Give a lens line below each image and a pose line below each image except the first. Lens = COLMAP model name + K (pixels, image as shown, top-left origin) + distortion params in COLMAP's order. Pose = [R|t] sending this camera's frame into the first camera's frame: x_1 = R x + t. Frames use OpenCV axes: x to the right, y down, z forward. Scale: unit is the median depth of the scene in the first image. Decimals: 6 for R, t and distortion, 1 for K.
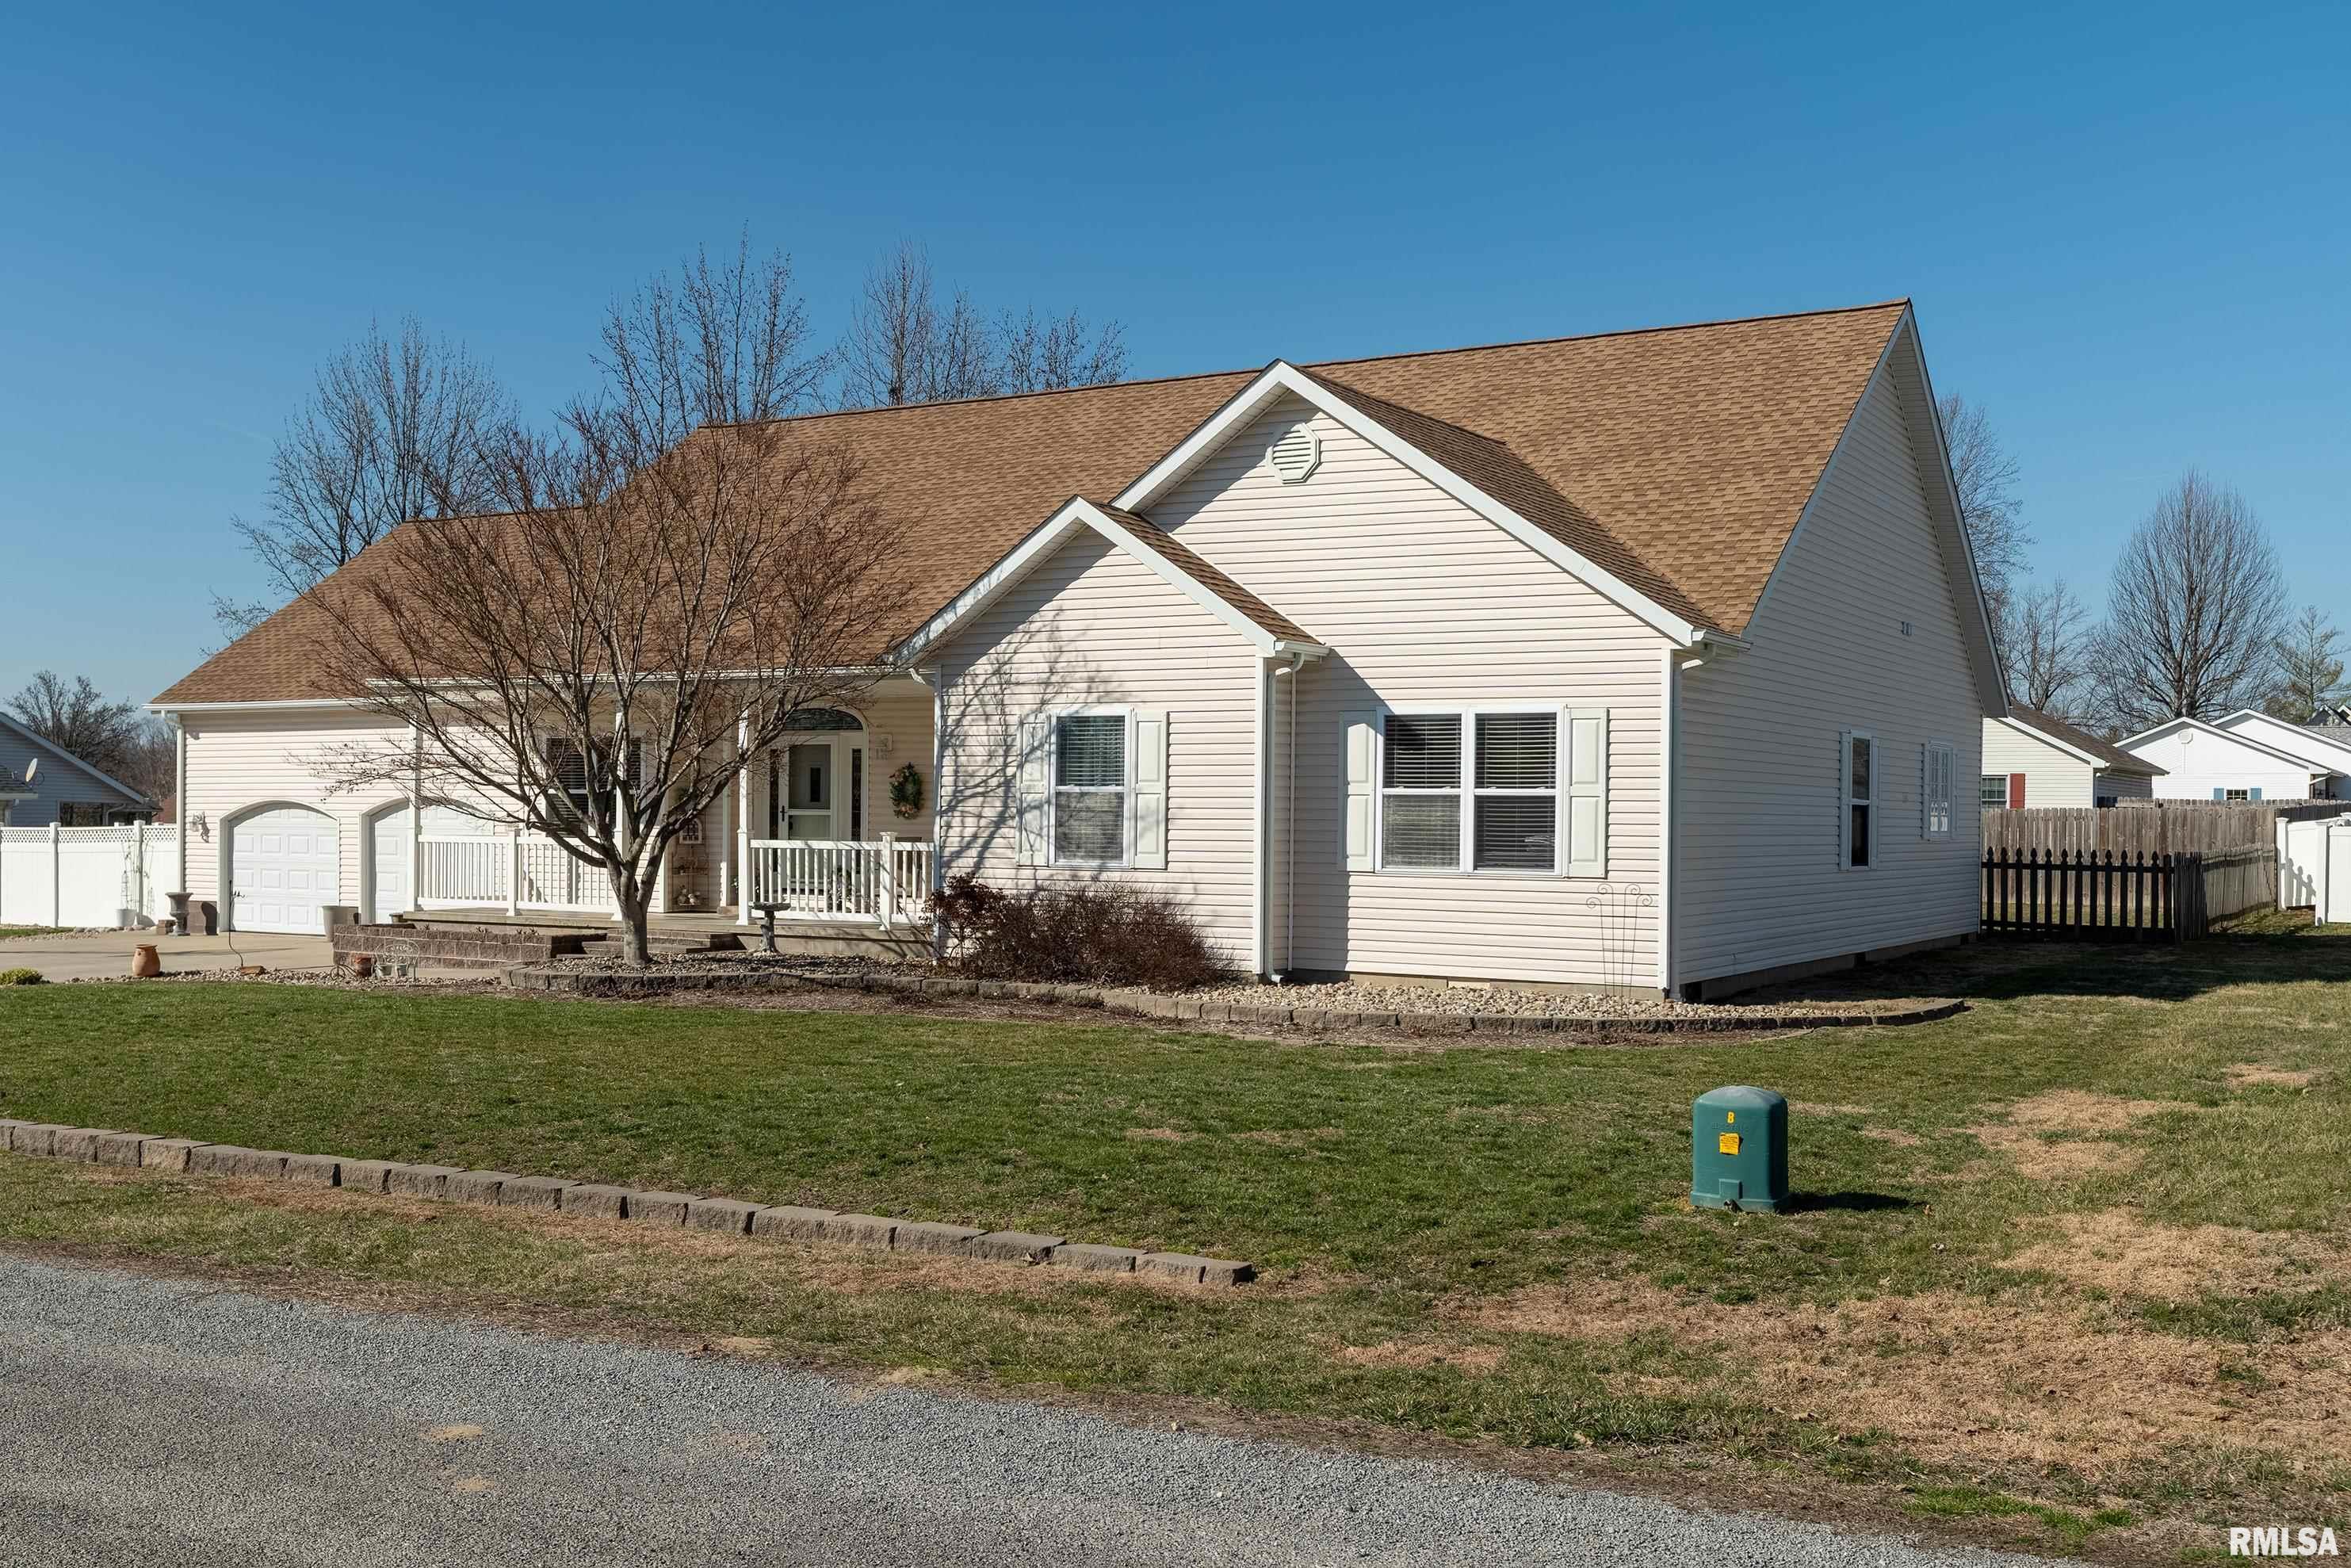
lens RADIAL K [[2398.7, 0, 1175.5], [0, 2398.7, 784.0], [0, 0, 1]] dist [-0.022108, -0.004245]
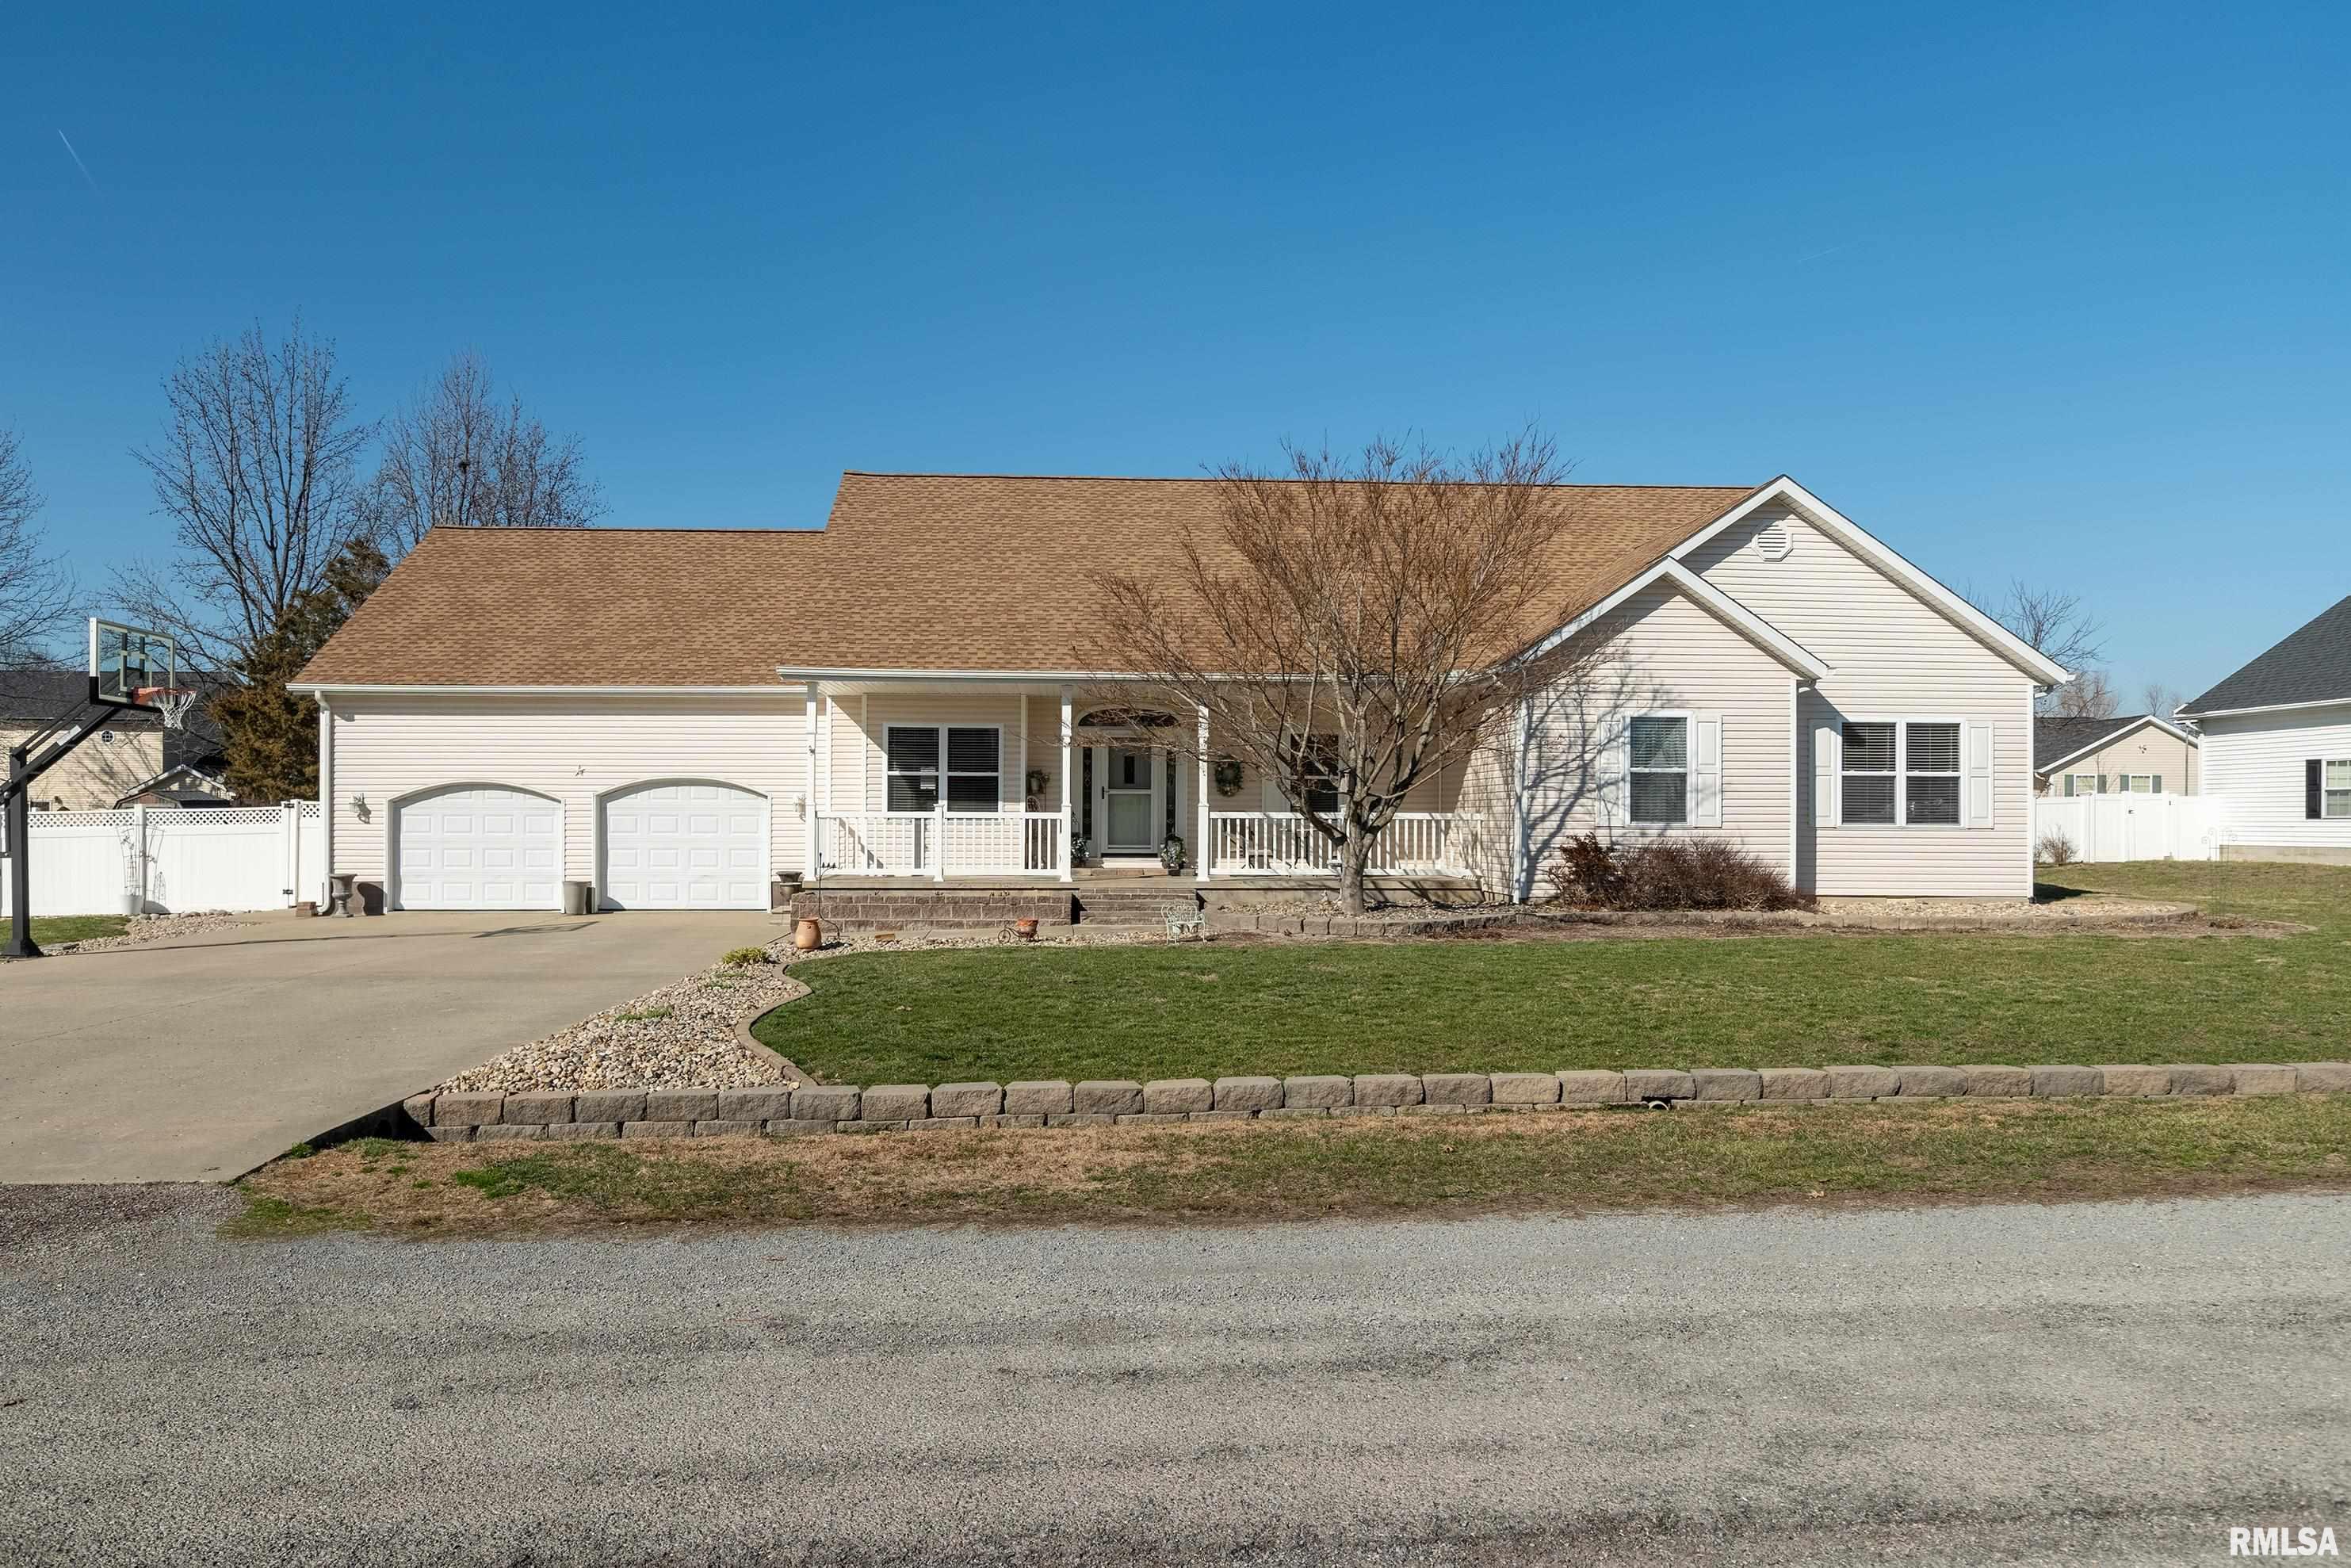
lens RADIAL K [[1505.2, 0, 1175.5], [0, 1505.2, 784.0], [0, 0, 1]] dist [0.003396, 0.000182]
pose [[0.830357, 0.006800, 0.557190, -0.734362], [-0.003402, 0.999969, -0.007134, 0.016872], [-0.557221, 0.004028, 0.830355, 0.429644]]
